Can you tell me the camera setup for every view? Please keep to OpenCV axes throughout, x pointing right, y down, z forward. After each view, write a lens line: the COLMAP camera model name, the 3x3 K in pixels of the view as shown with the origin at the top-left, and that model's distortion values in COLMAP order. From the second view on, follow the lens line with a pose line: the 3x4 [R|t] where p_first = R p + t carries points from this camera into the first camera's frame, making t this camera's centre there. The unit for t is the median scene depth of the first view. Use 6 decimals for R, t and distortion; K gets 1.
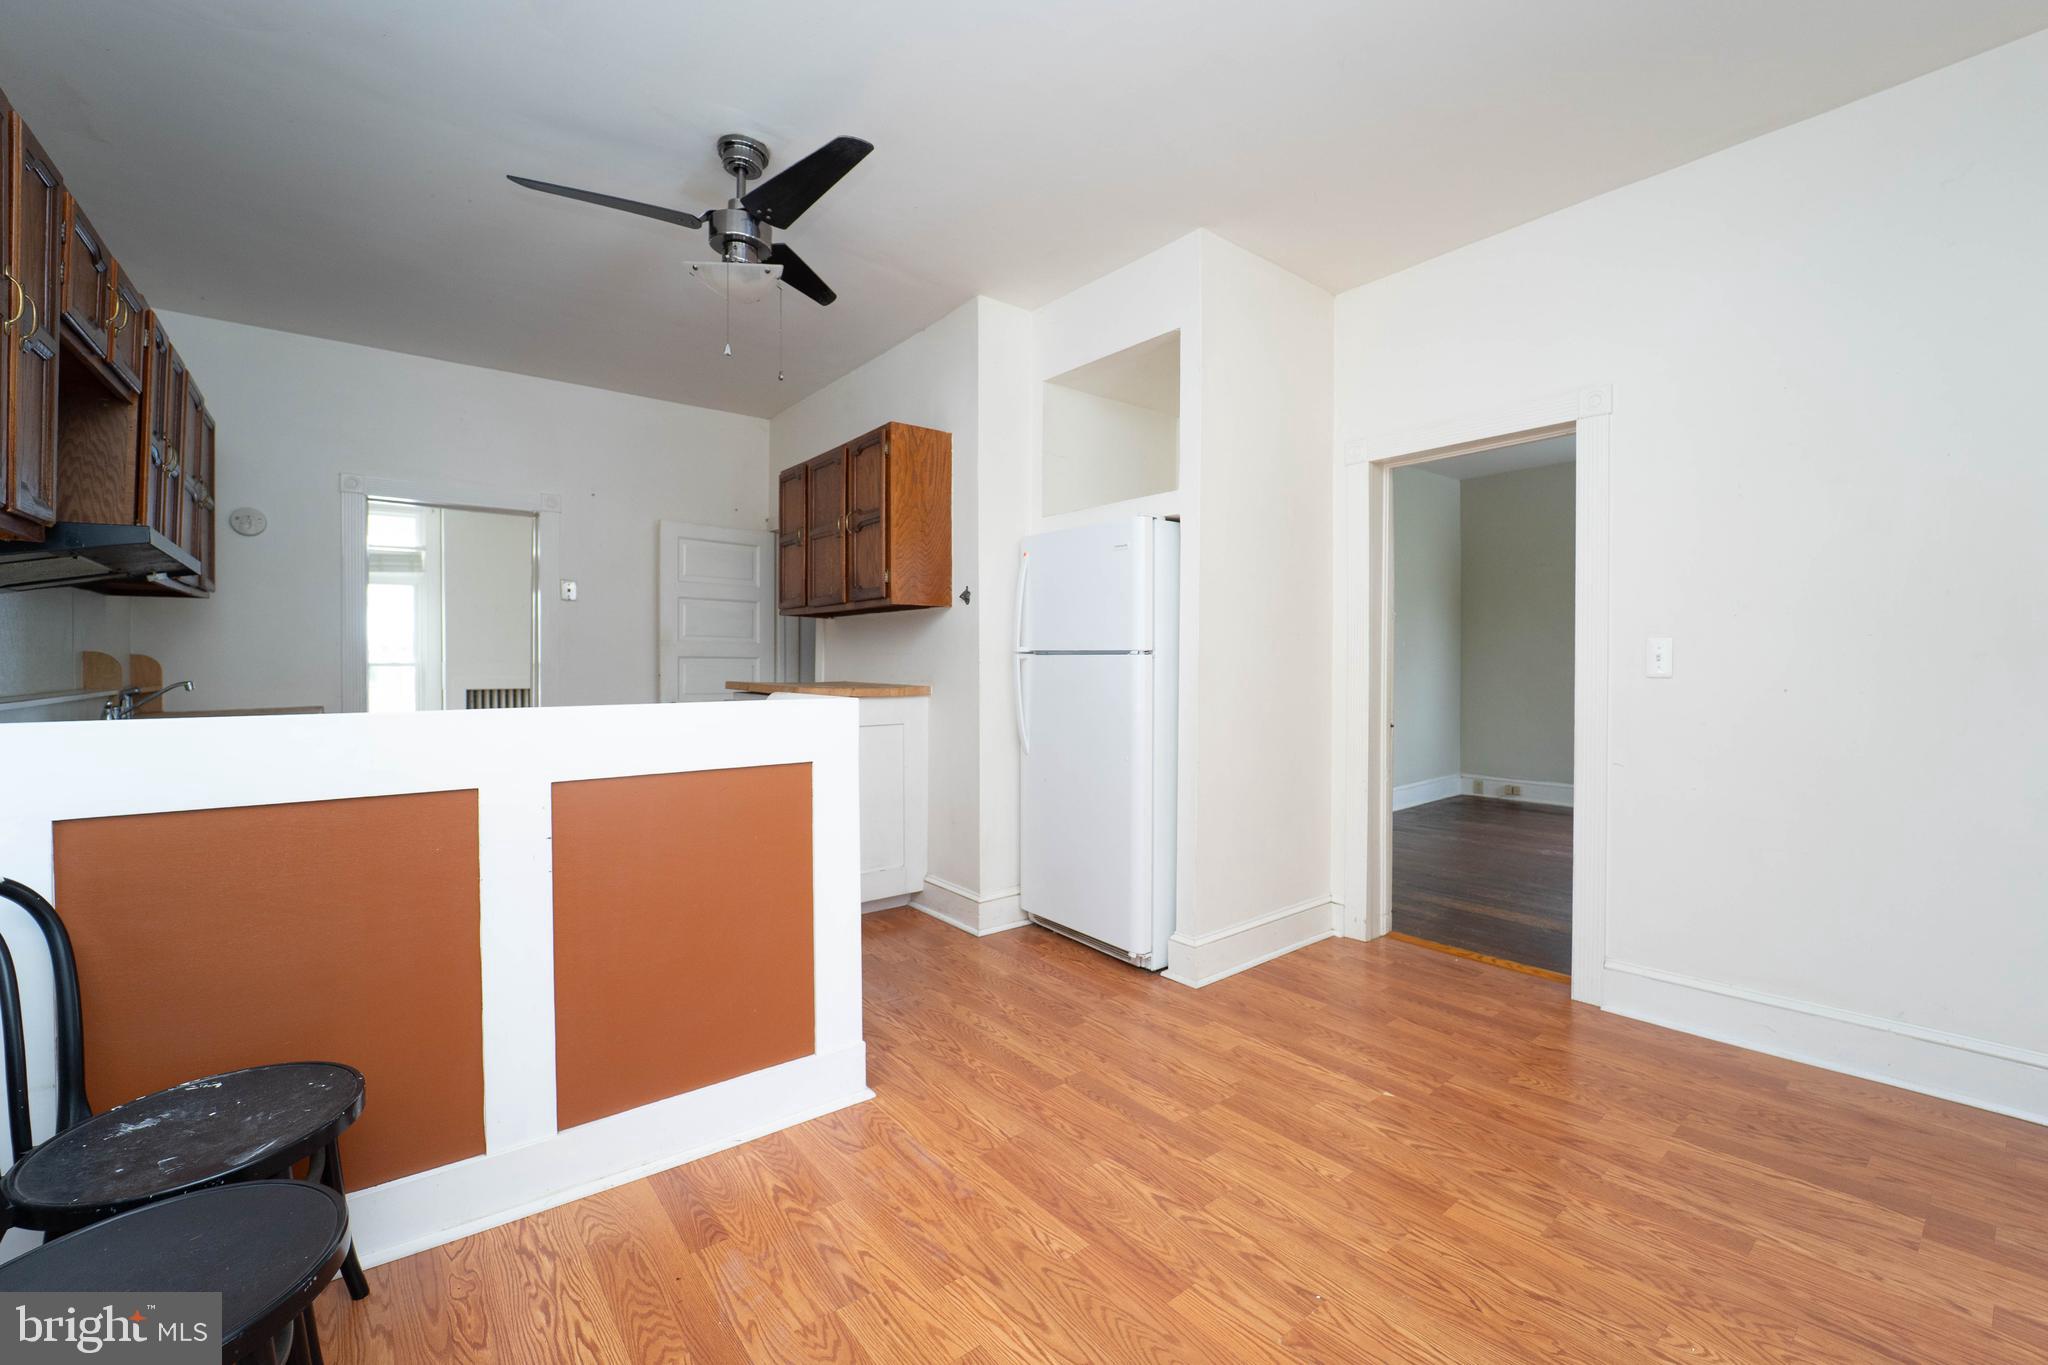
lens RADIAL K [[826.5, 0, 1075.8], [0, 826.5, 670.8], [0, 0, 1]] dist [-0.009447, -0.001031]
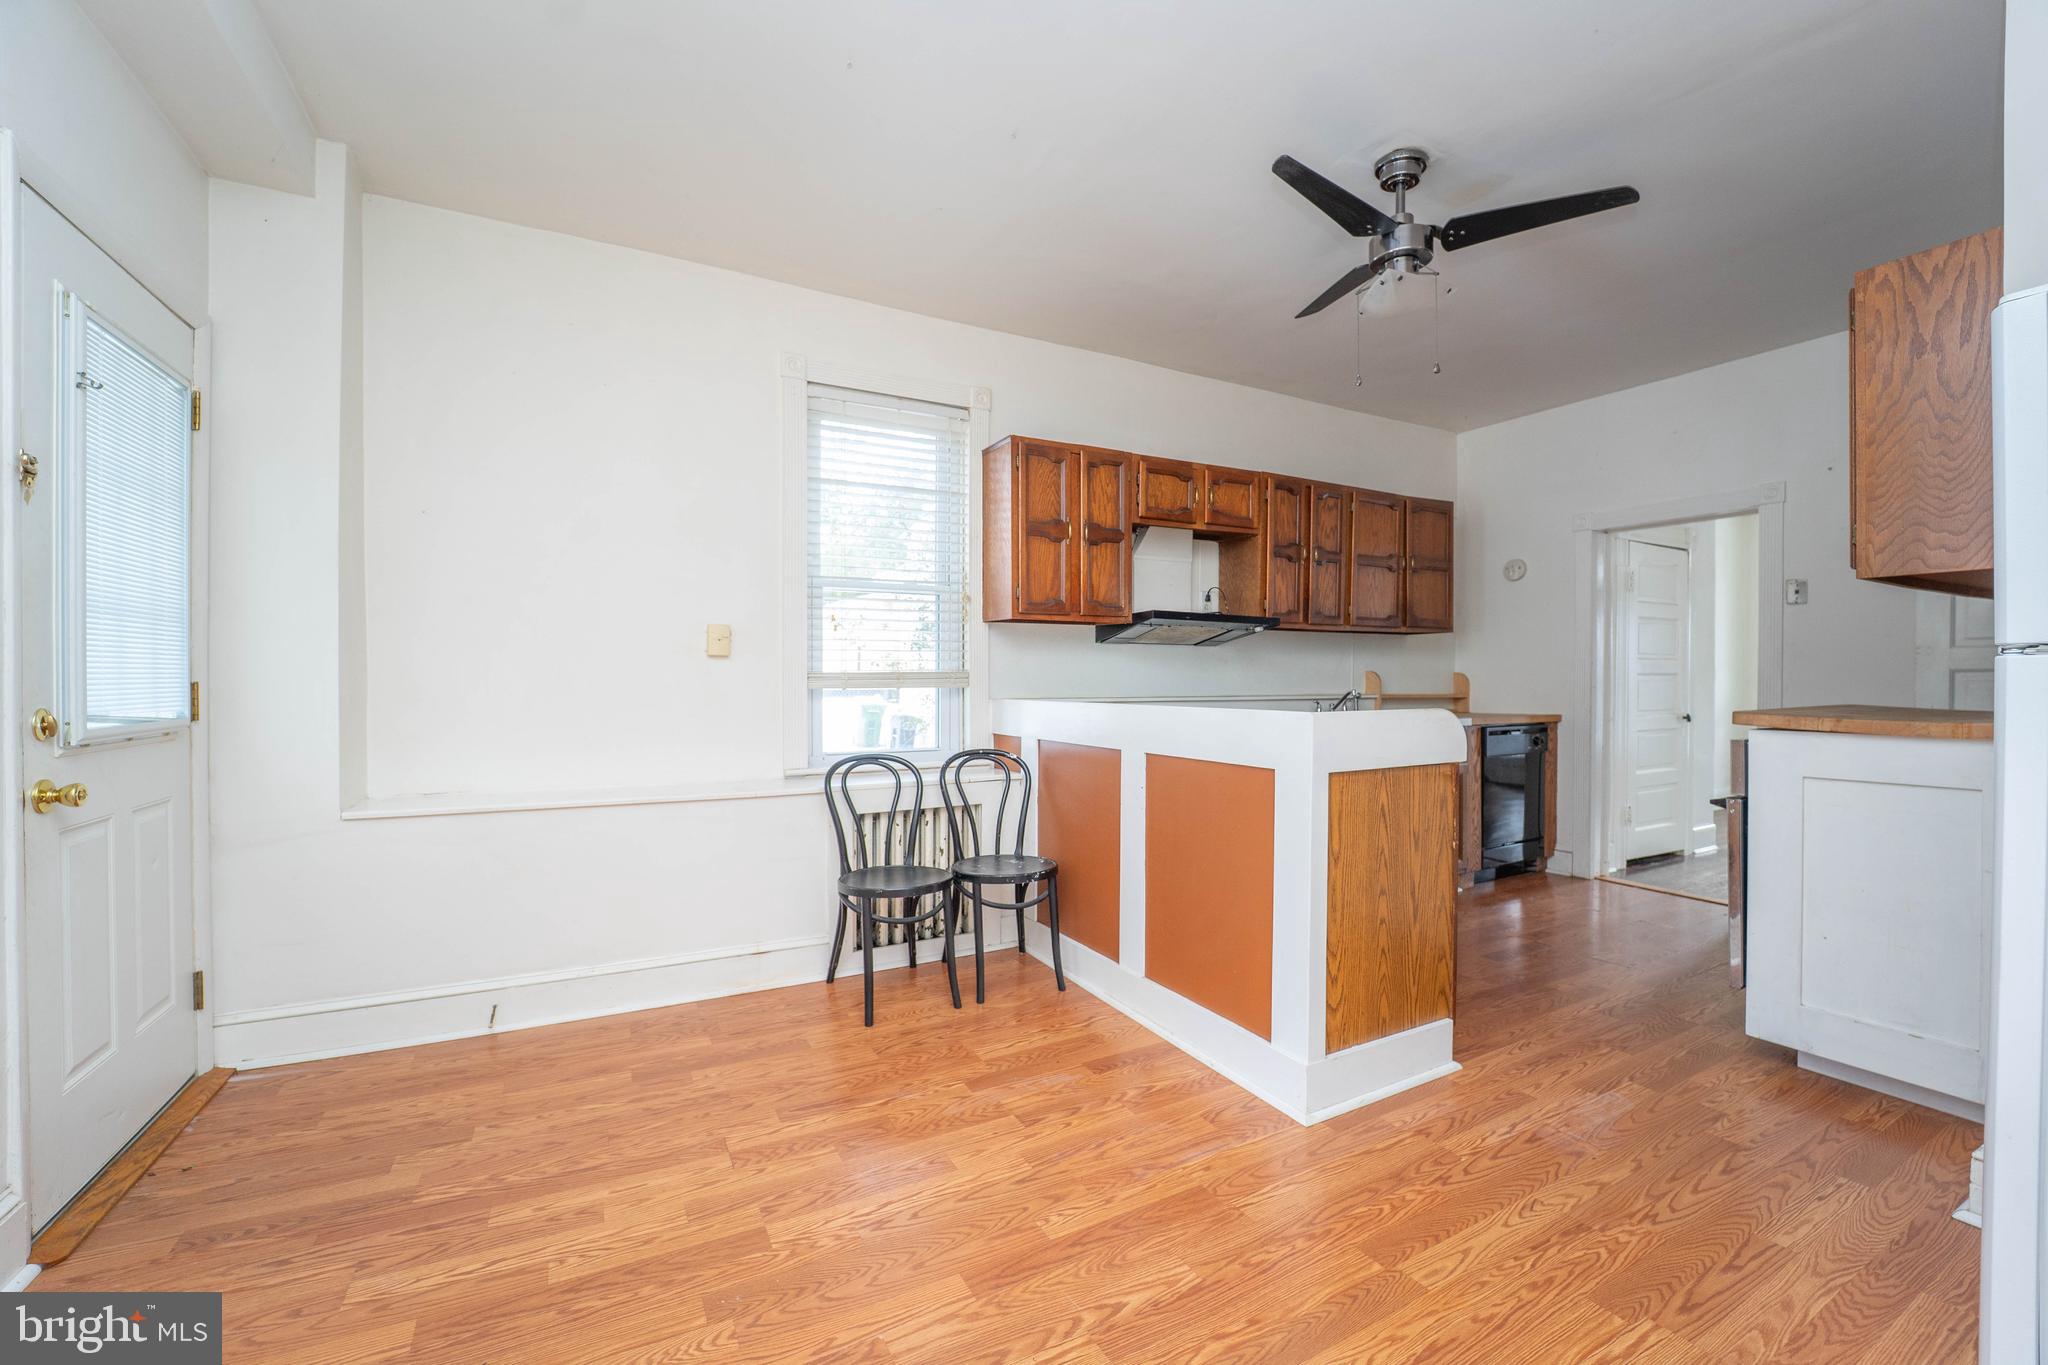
lens RADIAL K [[826.5, 0, 1028.1], [0, 826.5, 680.5], [0, 0, 1]] dist [-0.009447, -0.001031]
pose [[-0.185122, 0.005984, -0.982697, 0.942390], [-0.009677, 0.999922, 0.007912, -0.013325], [0.982668, 0.010975, -0.185050, 1.050736]]
